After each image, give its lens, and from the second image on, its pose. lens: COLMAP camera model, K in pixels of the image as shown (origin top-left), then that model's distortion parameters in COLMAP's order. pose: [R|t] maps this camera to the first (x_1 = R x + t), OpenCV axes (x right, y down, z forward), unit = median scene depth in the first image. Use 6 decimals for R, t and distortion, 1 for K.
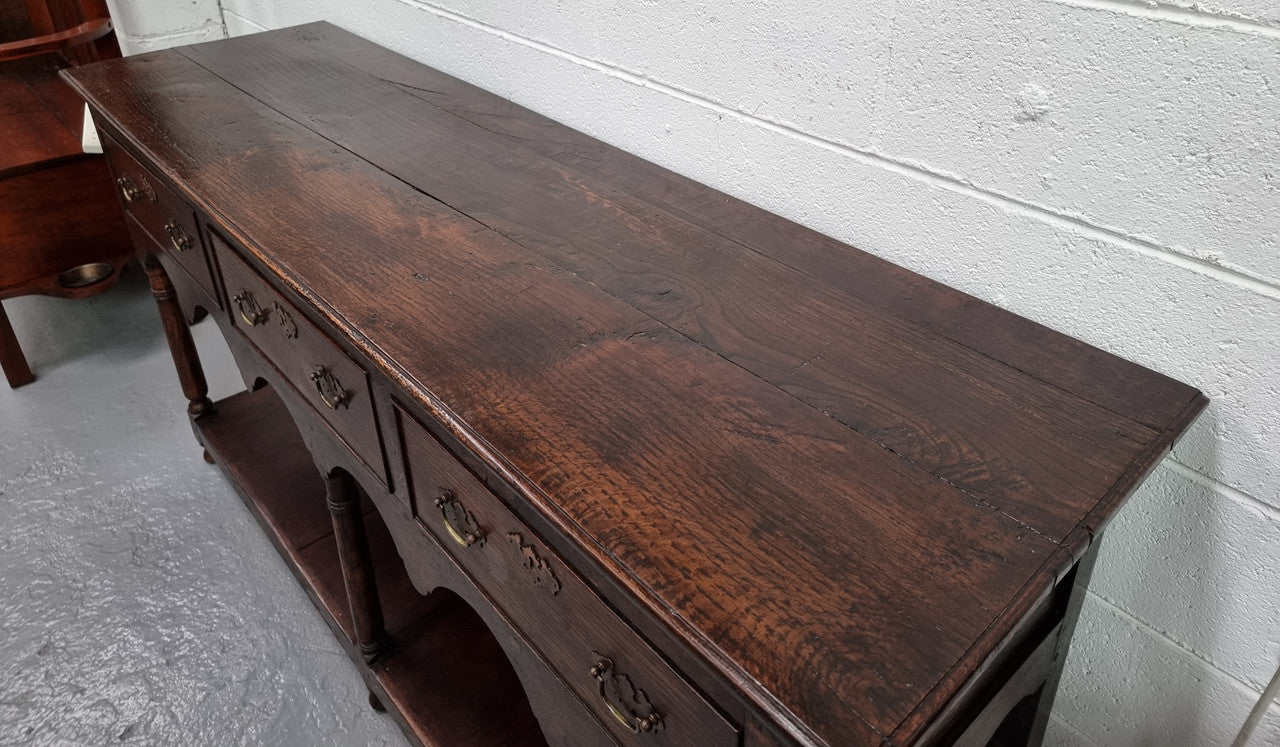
lens RADIAL K [[915.6, 0, 643.0], [0, 915.6, 244.1], [0, 0, 1]] dist [0.050125, -0.000611]
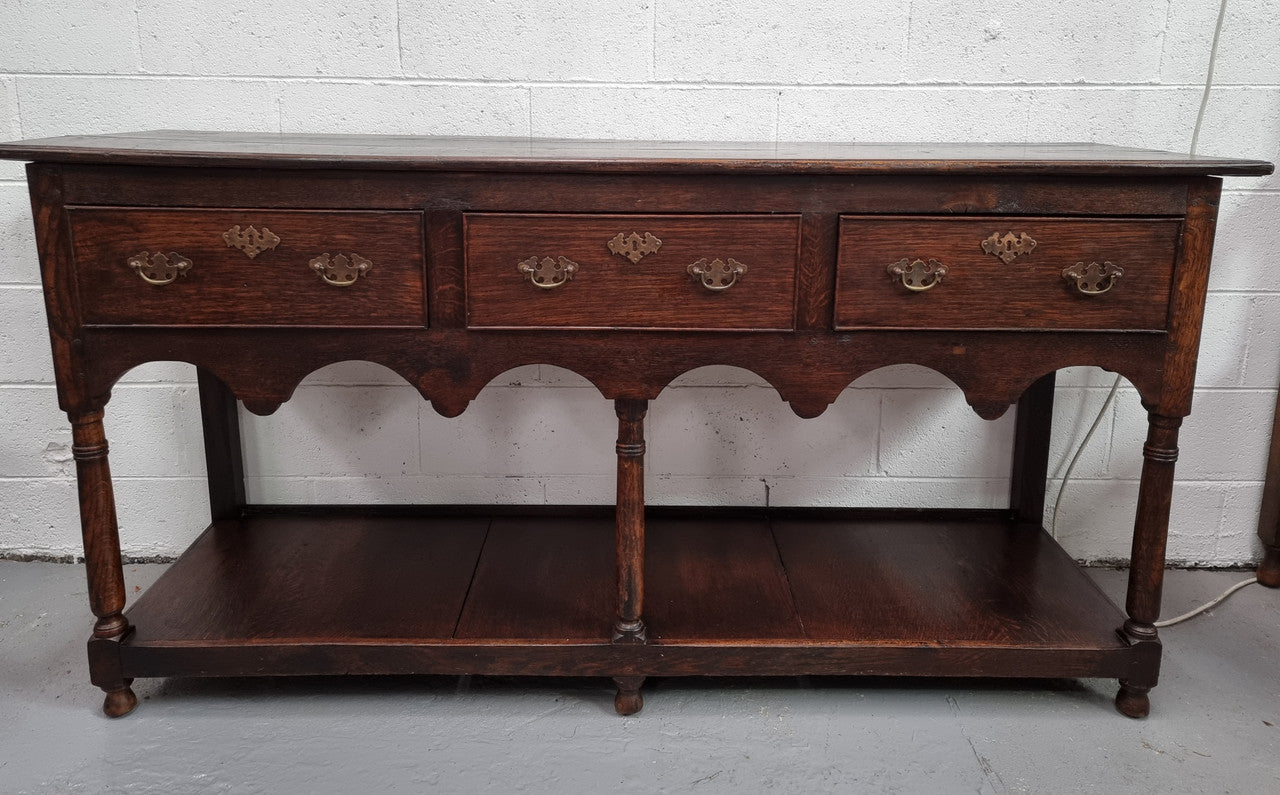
lens RADIAL K [[937.1, 0, 643.4], [0, 937.1, 301.5], [0, 0, 1]] dist [0.090930, -0.080278]
pose [[0.653166, -0.141713, 0.743836, -1.430931], [0.335345, 0.934882, -0.116358, 0.325341], [-0.678909, 0.325442, 0.658156, 0.273181]]
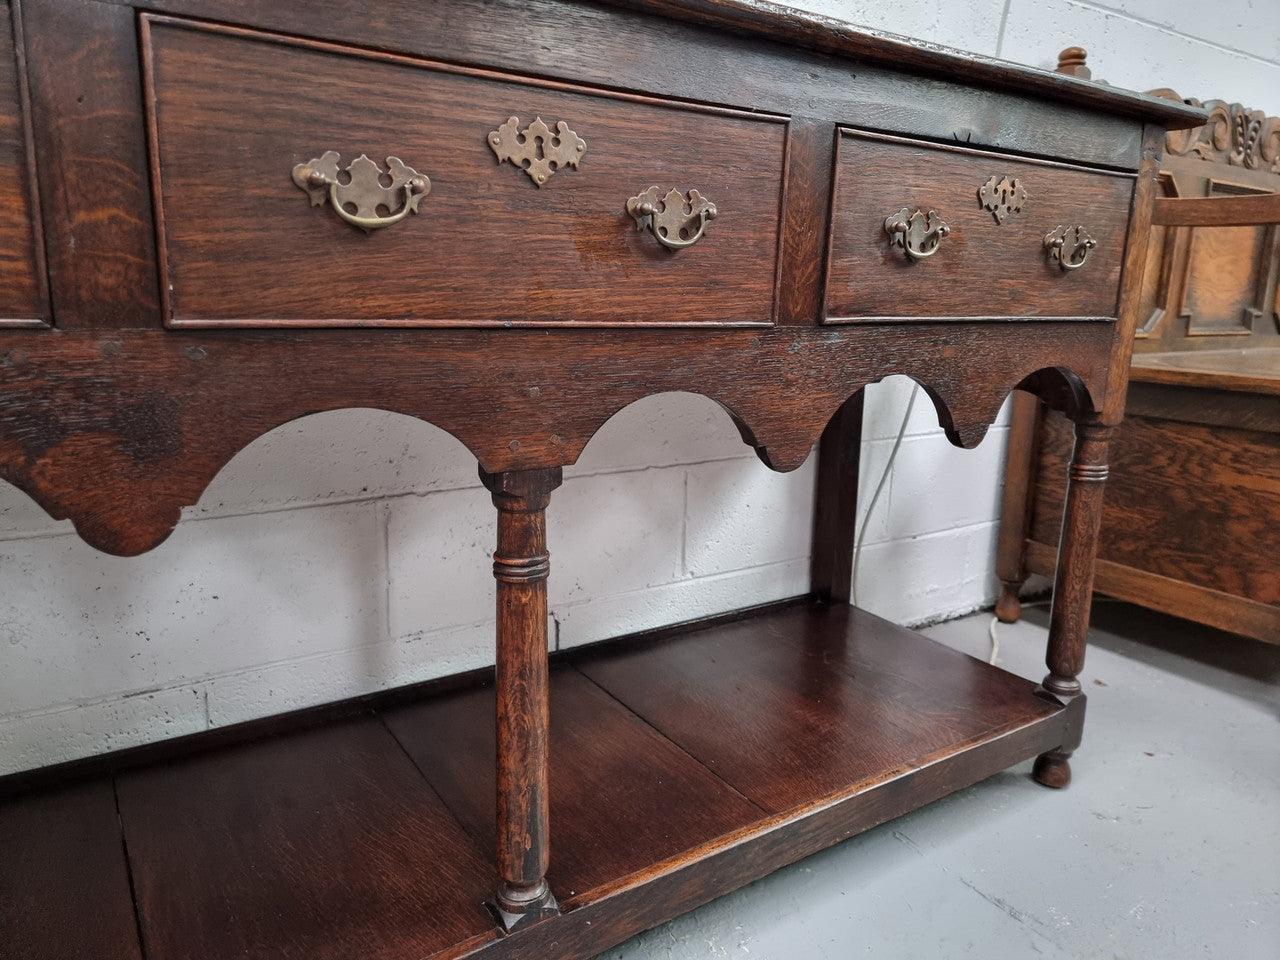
lens RADIAL K [[900.7, 0, 646.8], [0, 900.7, 476.5], [0, 0, 1]] dist [0.066701, -0.062602]
pose [[0.136462, -0.194728, 0.971318, -1.093472], [0.434040, 0.893123, 0.118073, 0.256190], [-0.890498, 0.405479, 0.206397, 1.021245]]
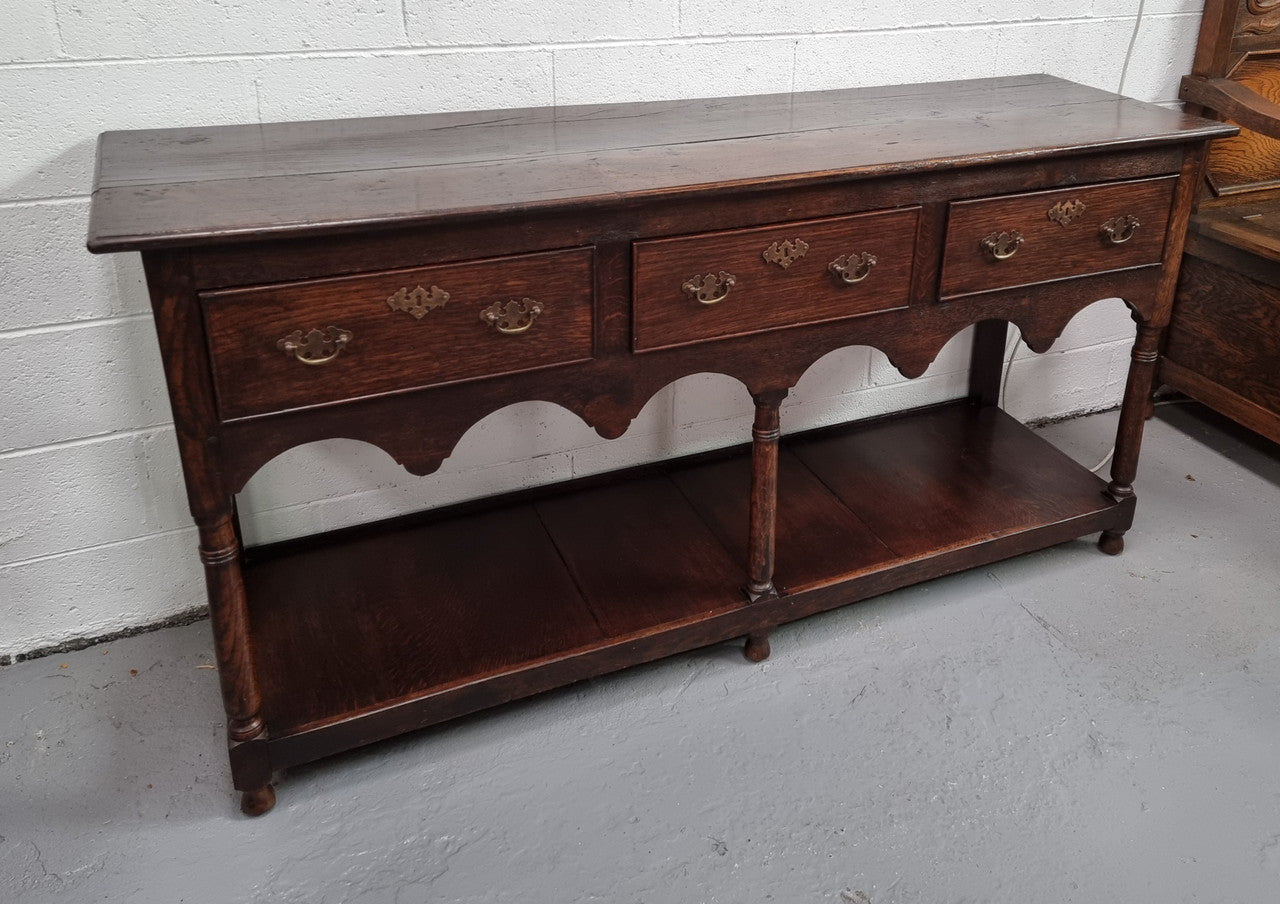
lens RADIAL K [[1110.9, 0, 723.8], [0, 1110.9, 298.5], [0, 0, 1]] dist [0.102476, -0.091931]
pose [[0.278834, -0.343391, 0.896847, -1.956122], [0.415614, 0.885048, 0.209657, -0.225845], [-0.865747, 0.314283, 0.389499, 0.590416]]
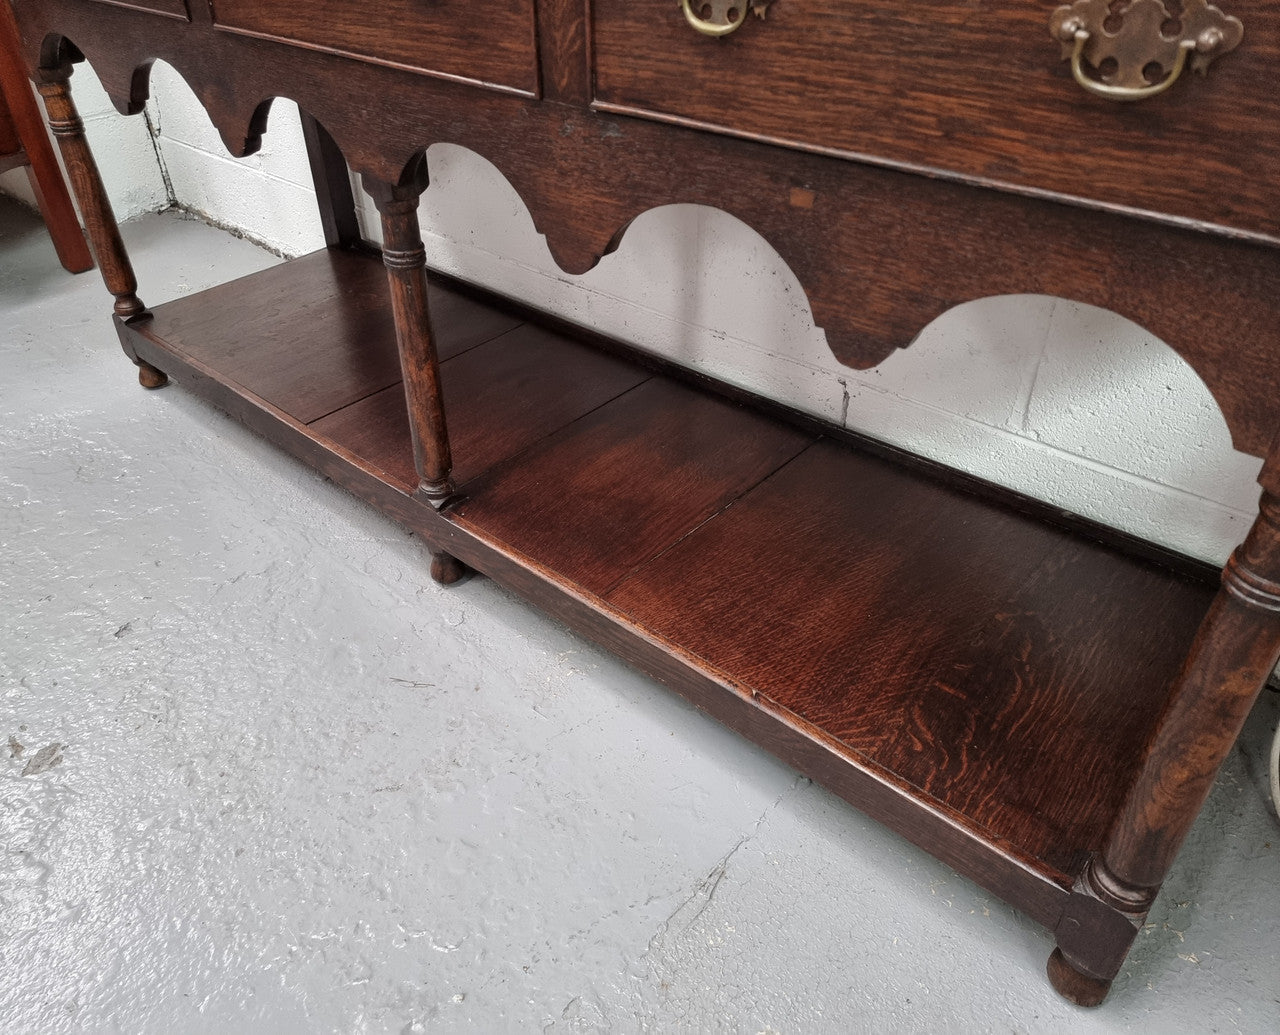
lens RADIAL K [[965.0, 0, 591.3], [0, 965.0, 515.9], [0, 0, 1]] dist [0.090464, -0.082945]
pose [[0.995368, -0.068659, 0.067301, -0.318759], [0.057888, 0.986891, 0.150648, 0.486224], [-0.076762, -0.146054, 0.986294, 0.238695]]
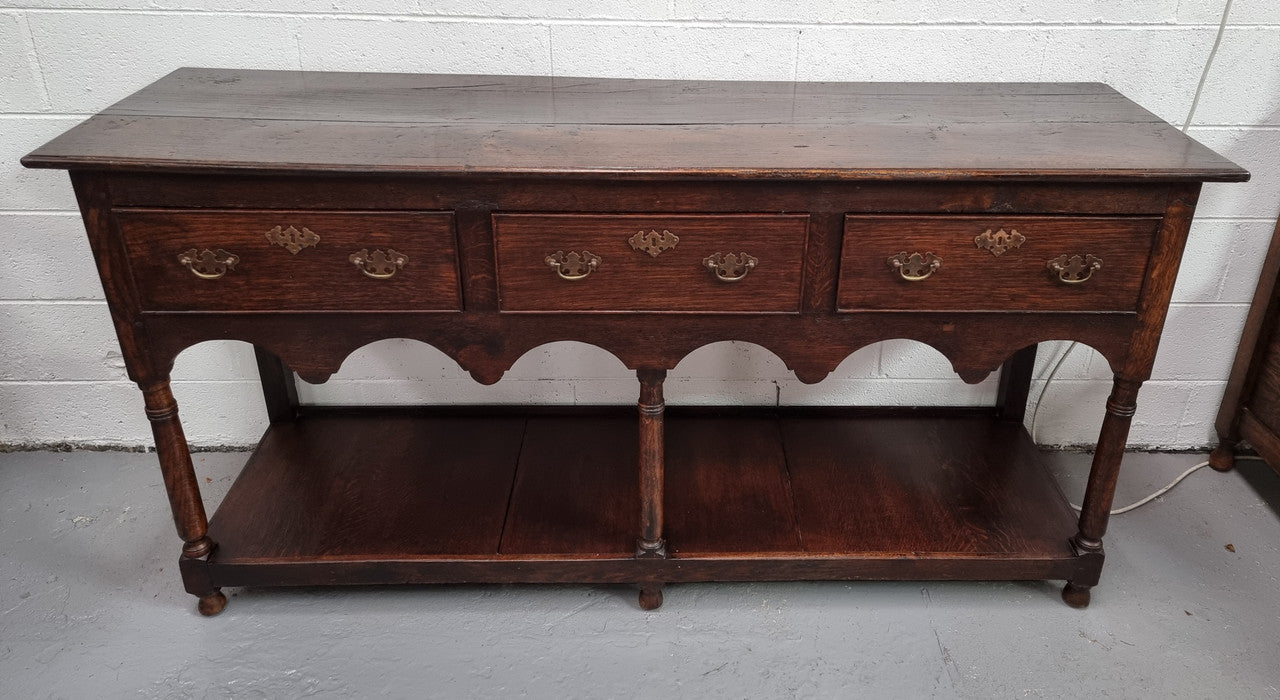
lens RADIAL K [[959.2, 0, 689.9], [0, 959.2, 277.7], [0, 0, 1]] dist [0.091139, -0.079251]
pose [[0.640241, -0.315820, 0.700249, -1.441801], [0.332359, 0.935724, 0.118144, -0.008513], [-0.692552, 0.157094, 0.704055, 0.076247]]
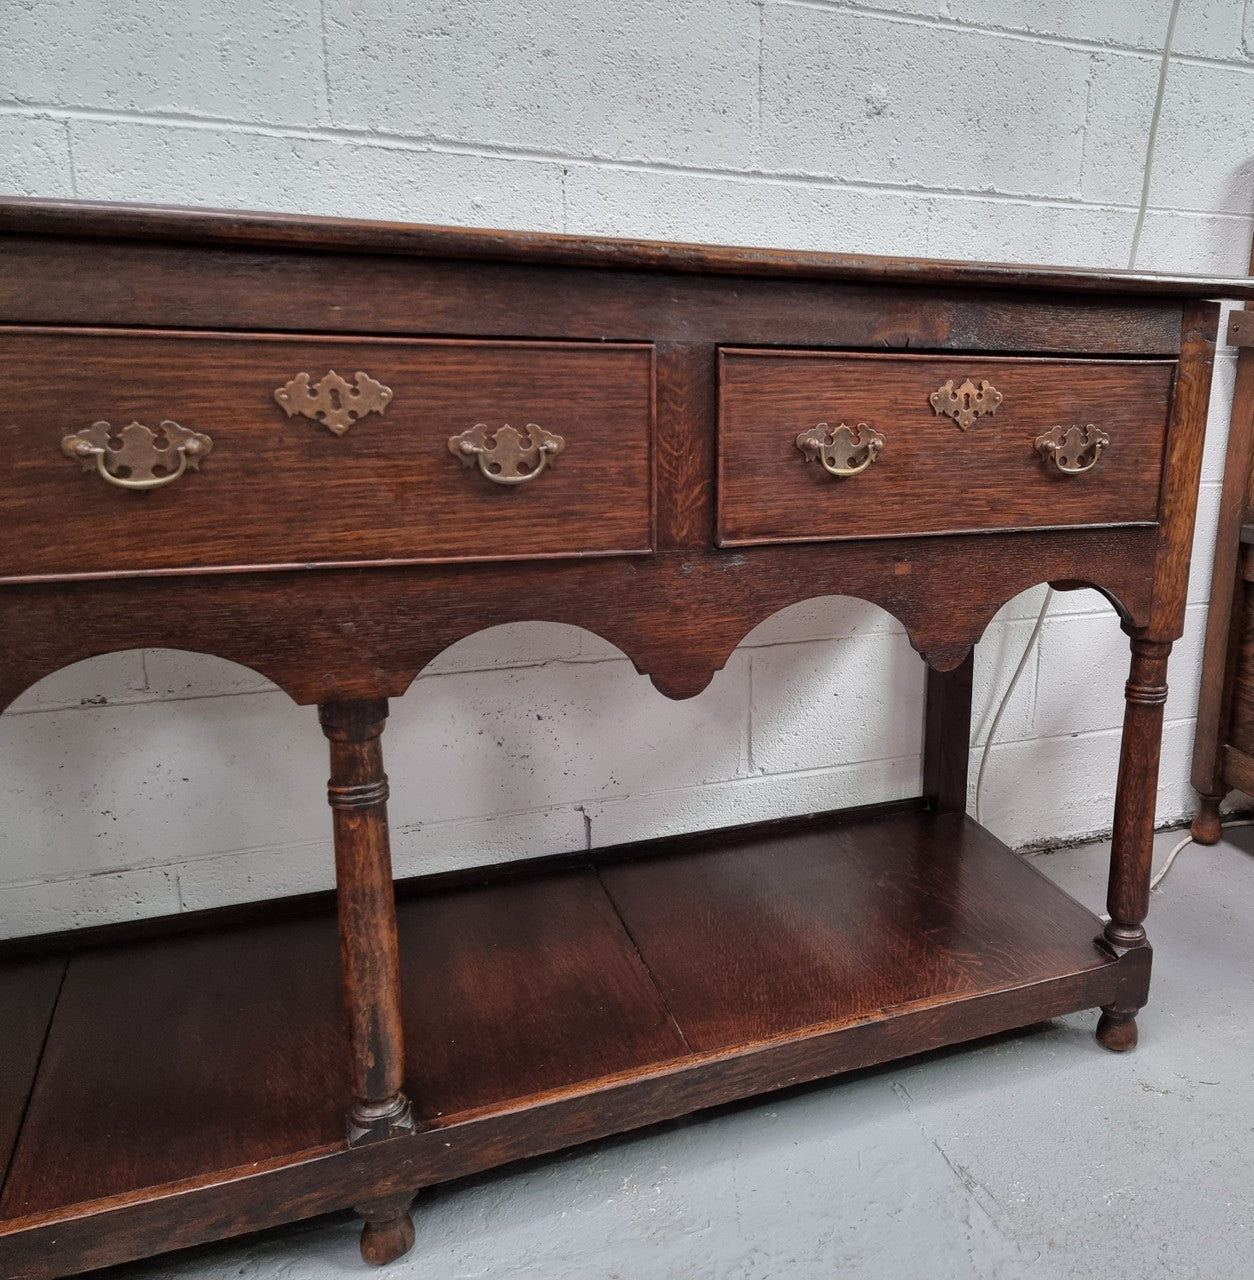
lens RADIAL K [[1188.1, 0, 862.8], [0, 1188.1, 629.5], [0, 0, 1]] dist [0.097353, -0.089321]
pose [[0.279226, -0.223963, 0.933742, -1.185711], [0.408435, 0.907768, 0.095595, 0.315568], [-0.869030, 0.354680, 0.344947, 0.556307]]
